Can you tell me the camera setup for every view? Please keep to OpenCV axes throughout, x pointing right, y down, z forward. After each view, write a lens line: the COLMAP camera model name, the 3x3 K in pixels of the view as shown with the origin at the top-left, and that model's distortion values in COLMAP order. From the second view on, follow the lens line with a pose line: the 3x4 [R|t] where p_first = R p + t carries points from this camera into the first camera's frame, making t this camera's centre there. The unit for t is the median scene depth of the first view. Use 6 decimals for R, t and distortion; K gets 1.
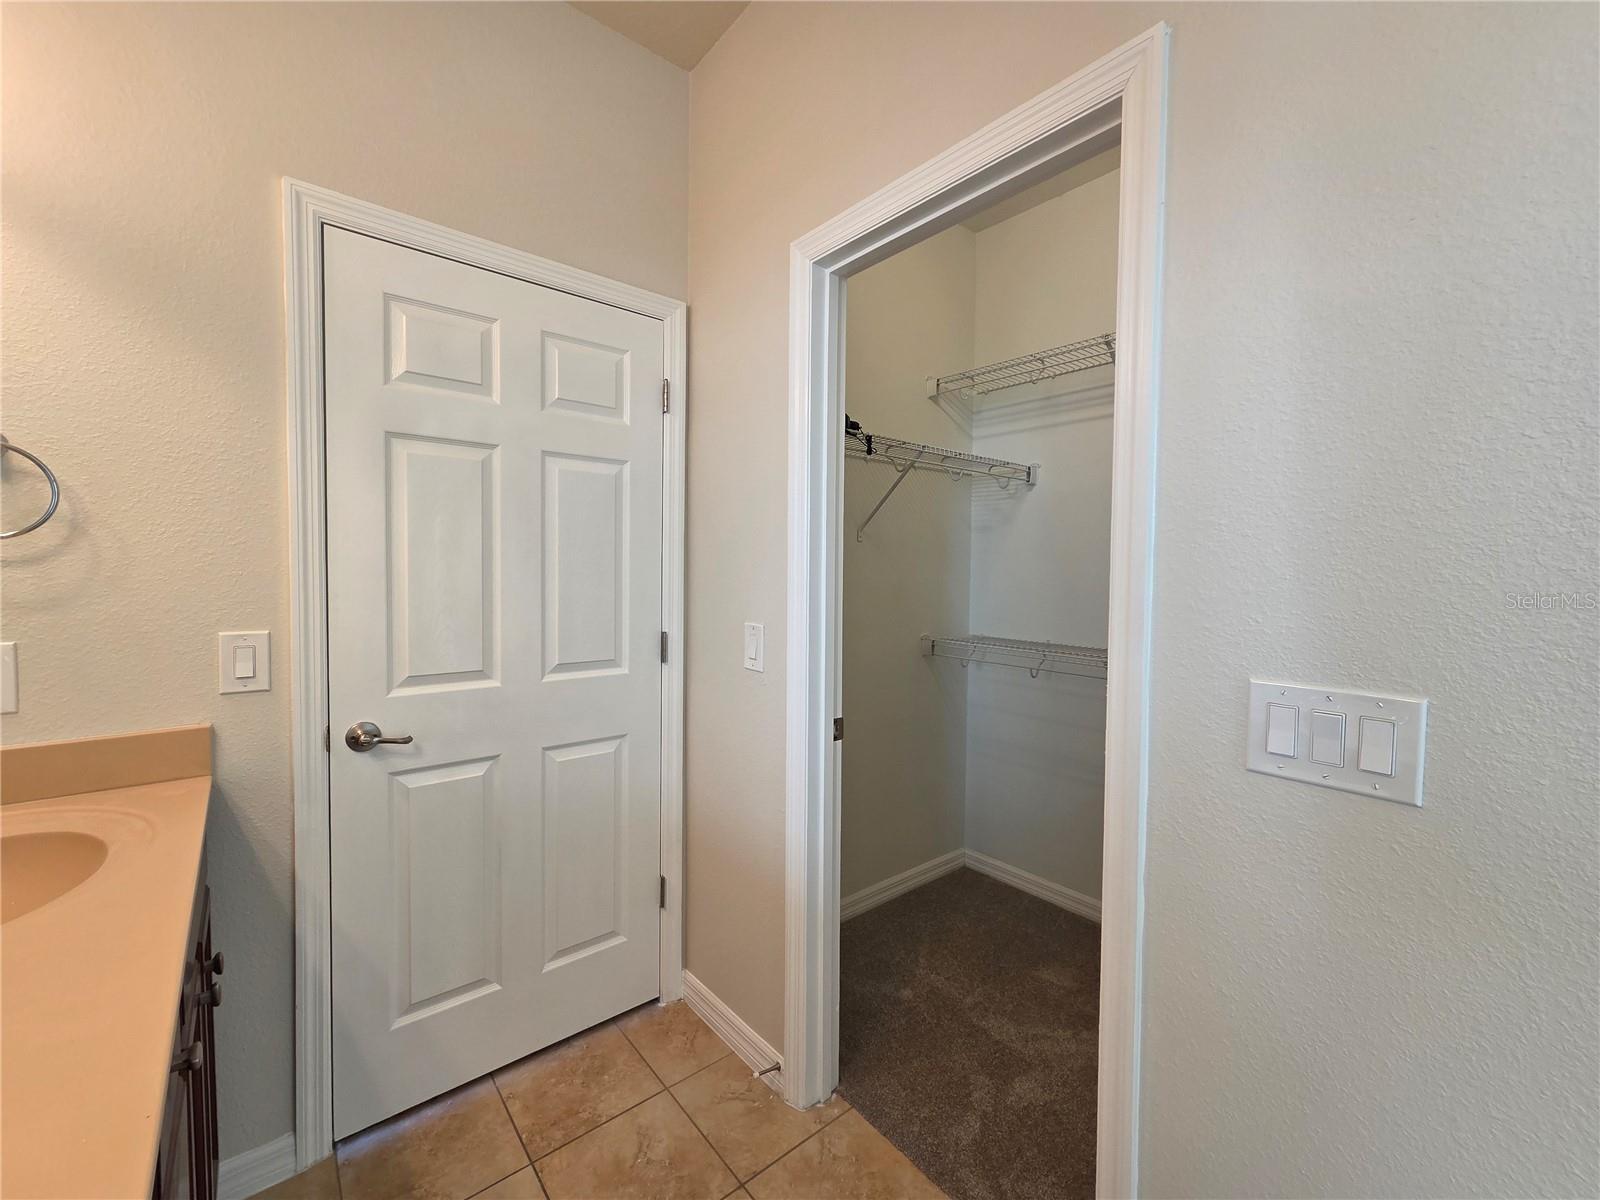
lens RADIAL K [[651.5, 0, 794.4], [0, 651.5, 593.3], [0, 0, 1]] dist [0.002524, 0.000391]
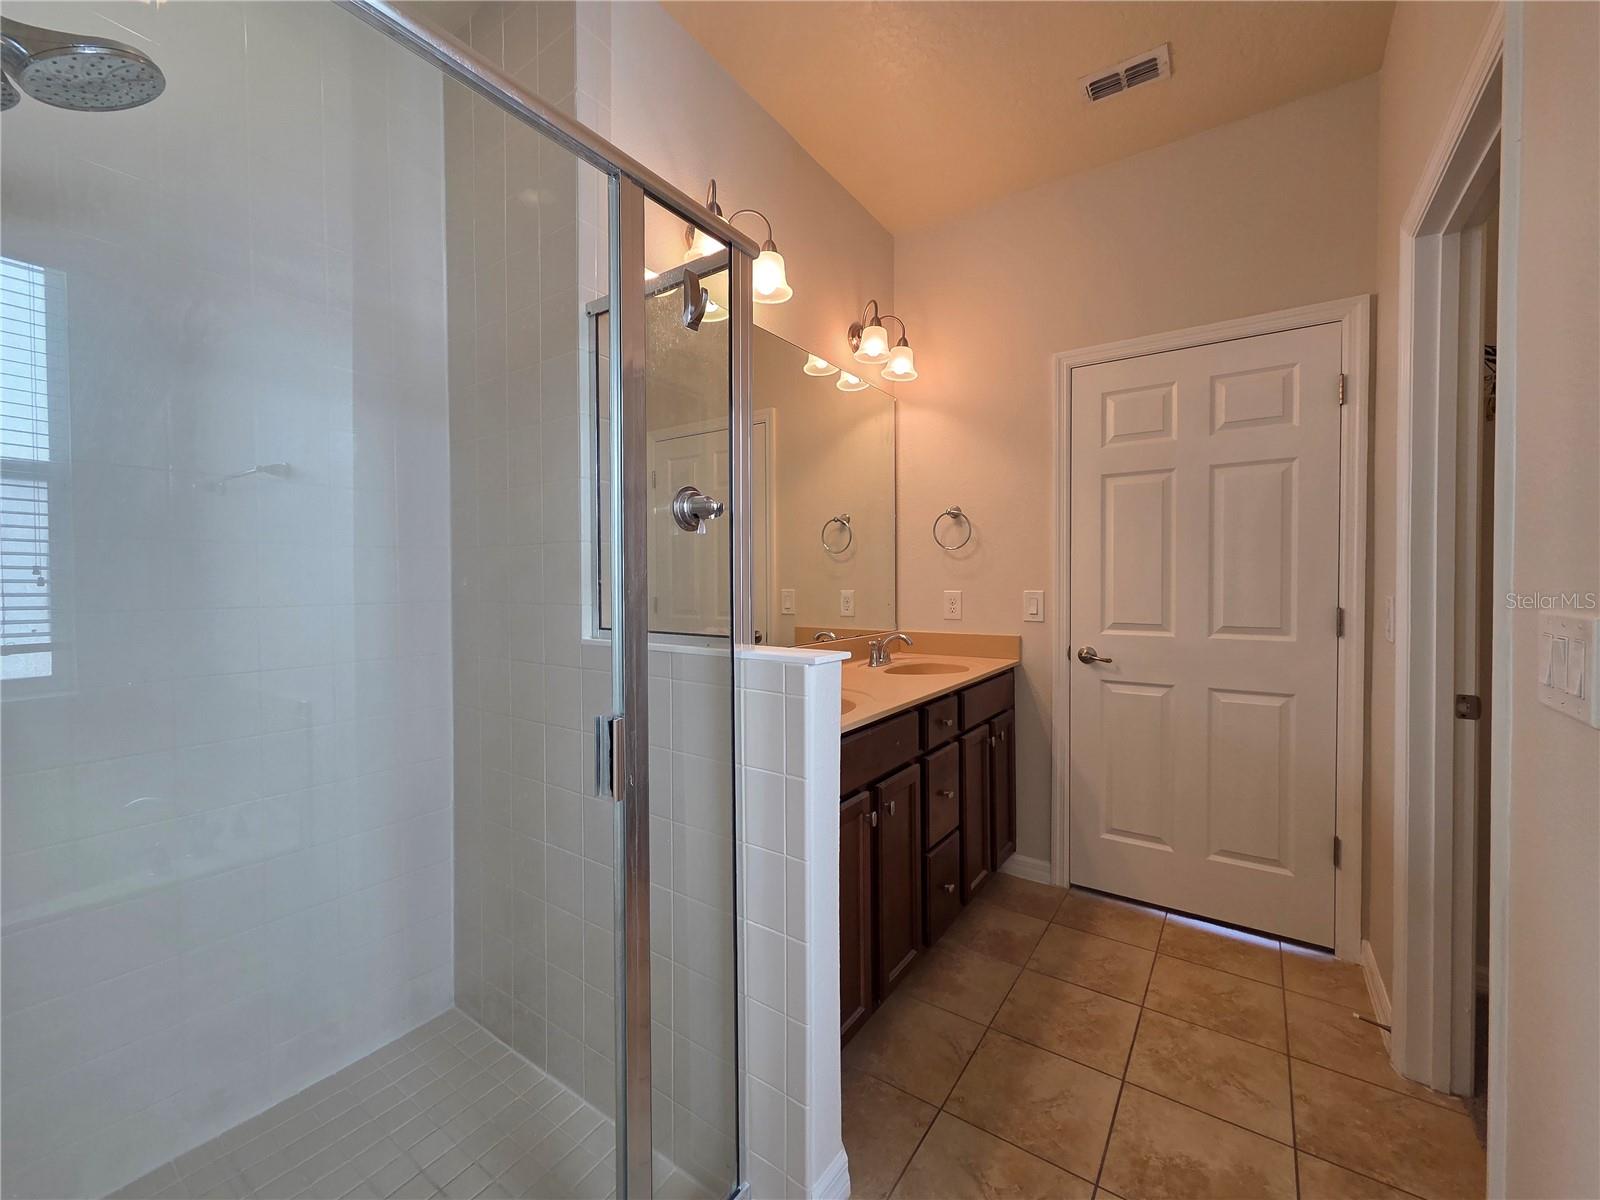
lens RADIAL K [[651.5, 0, 794.4], [0, 651.5, 593.3], [0, 0, 1]] dist [0.002524, 0.000391]
pose [[0.269145, 0.011851, -0.963027, 0.716005], [-0.025409, 0.999664, 0.005200, 0.062560], [0.962764, 0.023070, 0.269356, -0.190331]]
